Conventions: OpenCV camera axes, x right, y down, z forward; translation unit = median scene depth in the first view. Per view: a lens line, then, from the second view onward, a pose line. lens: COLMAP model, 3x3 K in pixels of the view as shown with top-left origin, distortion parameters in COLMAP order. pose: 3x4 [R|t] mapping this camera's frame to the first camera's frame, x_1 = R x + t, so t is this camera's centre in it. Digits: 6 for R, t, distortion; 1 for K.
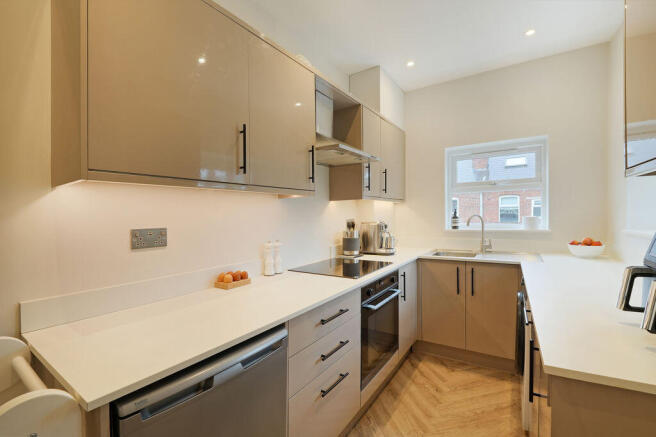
lens RADIAL K [[288.2, 0, 328.0], [0, 288.2, 218.5], [0, 0, 1]] dist [-0.001924, -0.000268]
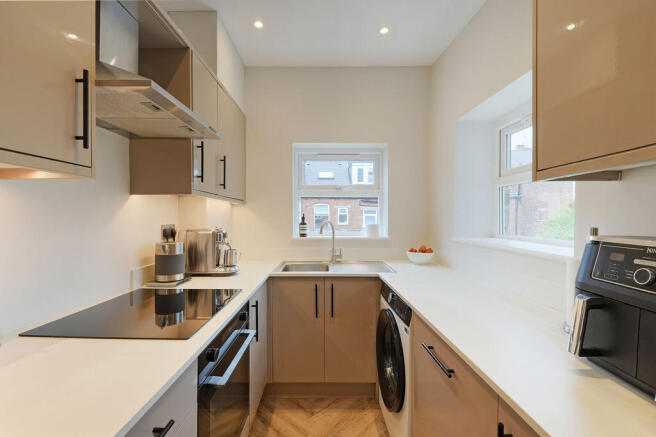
lens RADIAL K [[287.7, 0, 325.6], [0, 287.7, 227.9], [0, 0, 1]] dist [-0.002171, -0.000134]
pose [[0.827271, 0.004837, 0.561782, 0.006403], [-0.015874, 0.999765, 0.014768, -0.006187], [-0.561579, -0.021135, 0.827153, 0.280740]]
